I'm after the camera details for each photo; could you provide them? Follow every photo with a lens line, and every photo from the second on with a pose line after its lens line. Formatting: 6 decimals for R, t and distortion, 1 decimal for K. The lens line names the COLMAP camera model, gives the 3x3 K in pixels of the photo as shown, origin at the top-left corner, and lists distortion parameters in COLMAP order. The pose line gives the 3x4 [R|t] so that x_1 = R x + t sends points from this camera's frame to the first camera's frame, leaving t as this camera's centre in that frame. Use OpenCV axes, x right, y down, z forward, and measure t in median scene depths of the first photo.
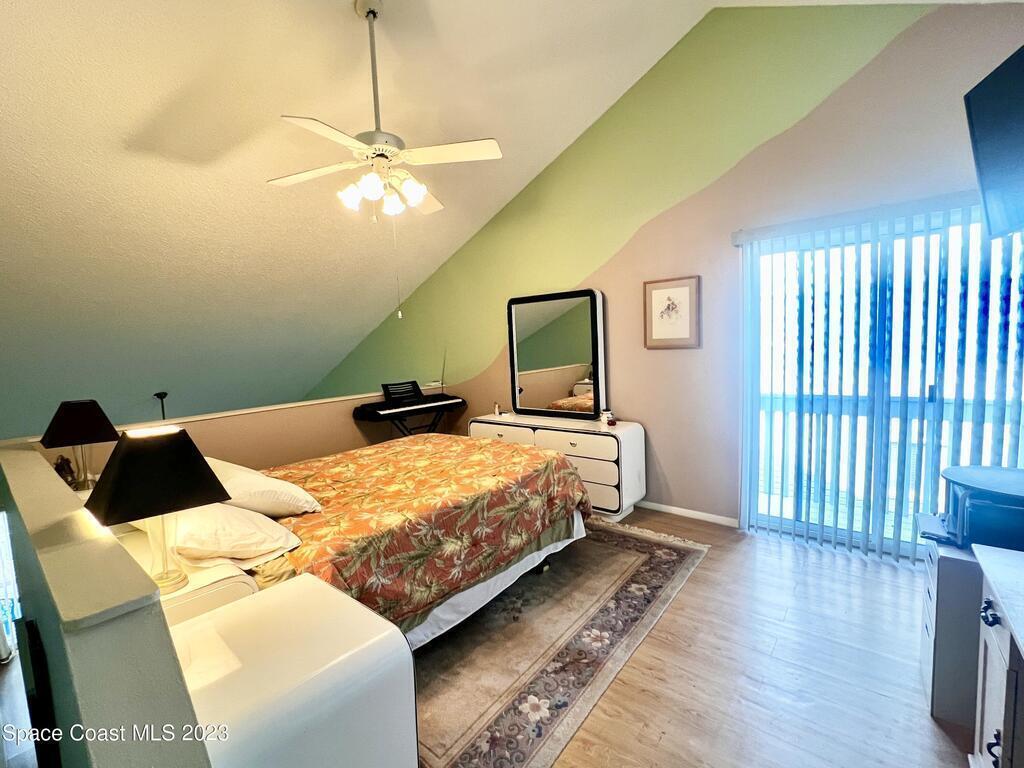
lens RADIAL K [[451.9, 0, 509.7], [0, 451.9, 383.4], [0, 0, 1]] dist [-0.000481, 0.000104]
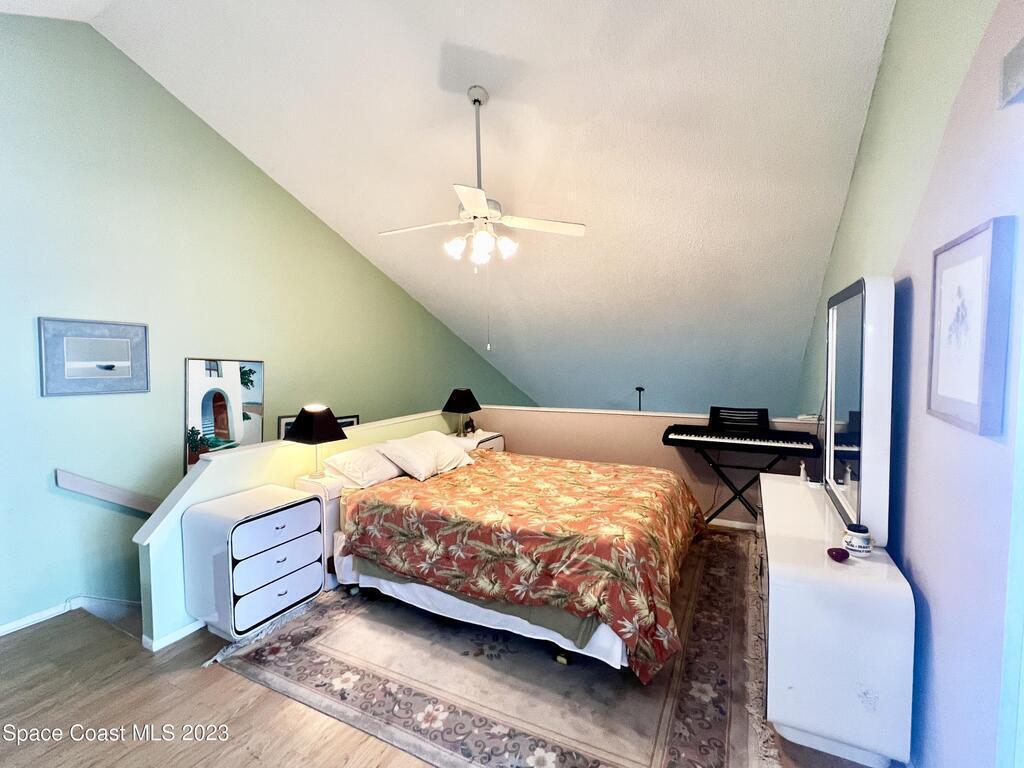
lens RADIAL K [[451.9, 0, 511.2], [0, 451.9, 383.9], [0, 0, 1]] dist [-0.000481, 0.000104]
pose [[0.211307, 0.104119, -0.971858, 0.946041], [-0.080797, 0.992768, 0.088792, -0.172772], [0.974075, 0.059760, 0.218191, 0.840790]]
